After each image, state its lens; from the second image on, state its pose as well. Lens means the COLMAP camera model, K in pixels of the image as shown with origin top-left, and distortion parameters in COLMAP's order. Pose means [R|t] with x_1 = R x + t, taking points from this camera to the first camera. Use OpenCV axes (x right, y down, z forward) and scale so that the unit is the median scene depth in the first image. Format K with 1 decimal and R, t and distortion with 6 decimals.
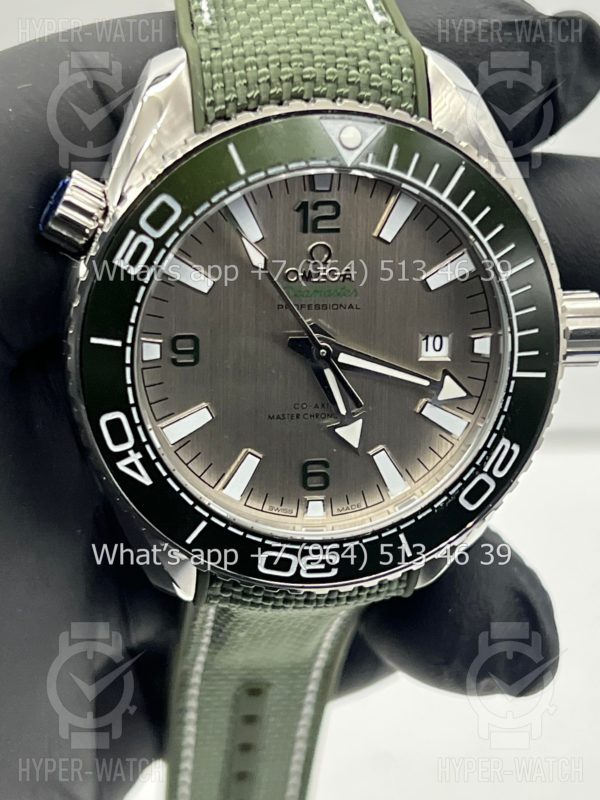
lens RADIAL K [[1820.9, 0, 300.0], [0, 1820.9, 400.0], [0, 0, 1]] dist [0.304916, -0.082195]
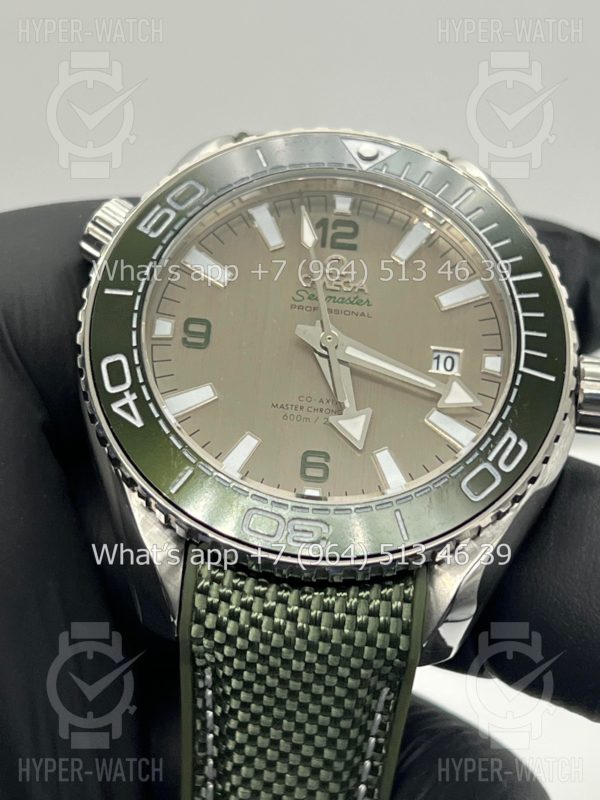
lens RADIAL K [[1820.9, 0, 300.0], [0, 1820.9, 400.0], [0, 0, 1]] dist [0.304916, -0.082195]
pose [[0.988654, 0.019552, -0.148936, 0.147788], [-0.109744, 0.771032, -0.627269, 0.637526], [0.102570, 0.636496, 0.764429, 0.243772]]
